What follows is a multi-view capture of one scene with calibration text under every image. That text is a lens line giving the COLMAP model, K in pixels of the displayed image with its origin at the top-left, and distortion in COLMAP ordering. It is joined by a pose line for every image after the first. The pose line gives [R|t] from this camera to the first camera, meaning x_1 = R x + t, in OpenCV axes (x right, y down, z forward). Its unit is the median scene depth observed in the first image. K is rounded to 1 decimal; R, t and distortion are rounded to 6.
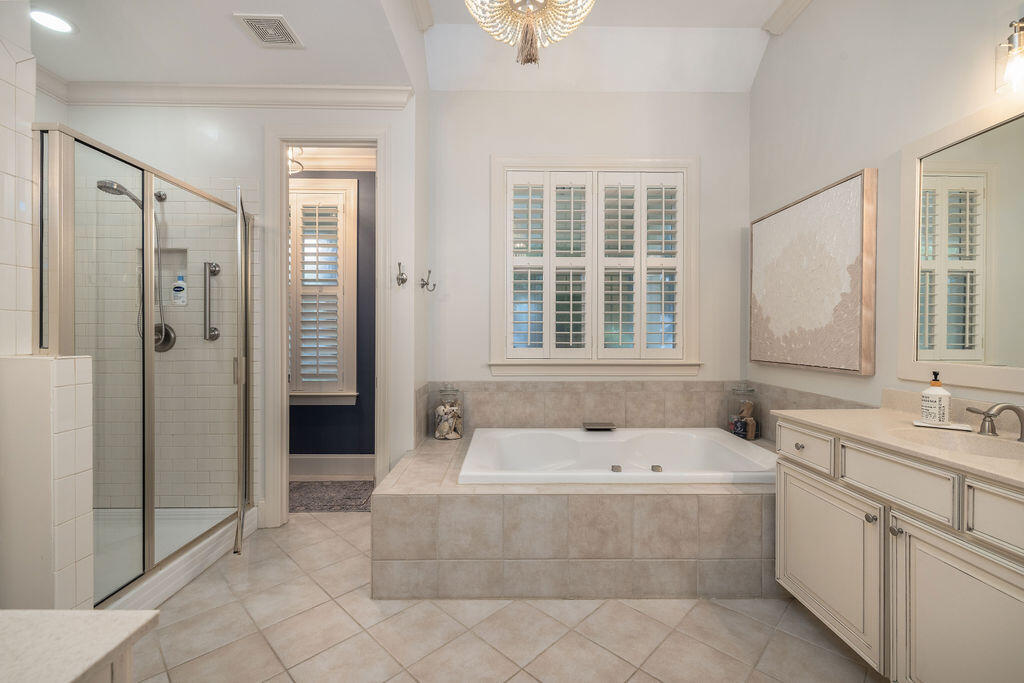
lens RADIAL K [[435.9, 0, 511.8], [0, 435.9, 338.1], [0, 0, 1]] dist [-0.000626, -0.000062]
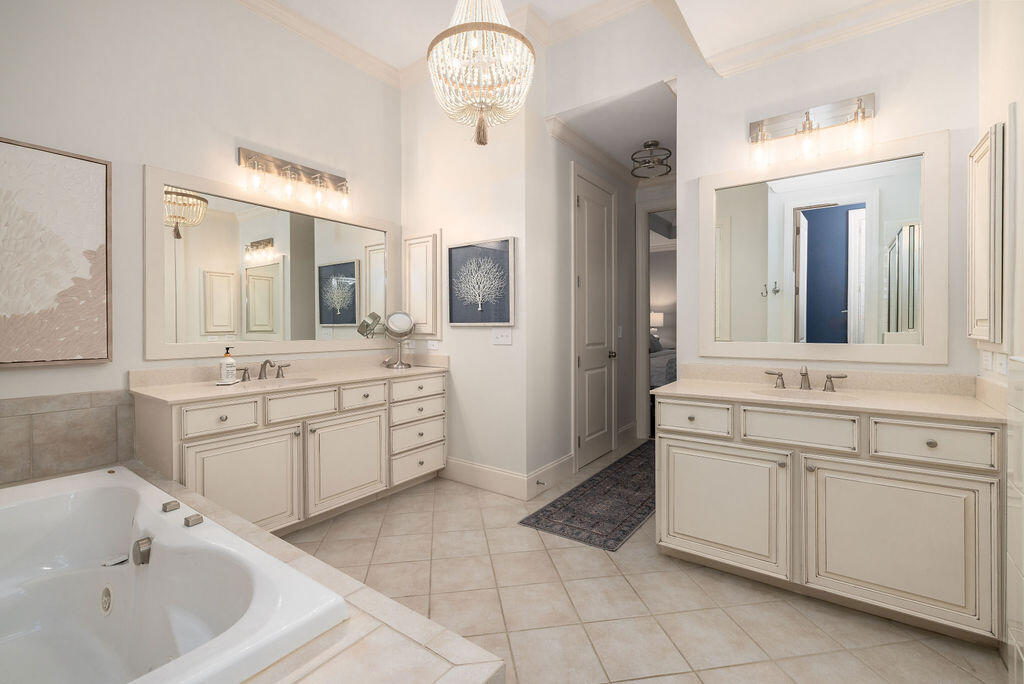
lens RADIAL K [[435.9, 0, 512.9], [0, 435.9, 332.5], [0, 0, 1]] dist [-0.000626, -0.000062]
pose [[-0.802853, -0.006807, 0.596138, -0.716405], [0.005911, 0.999795, 0.019377, 0.000179], [-0.596147, 0.019081, -0.802648, 1.584700]]
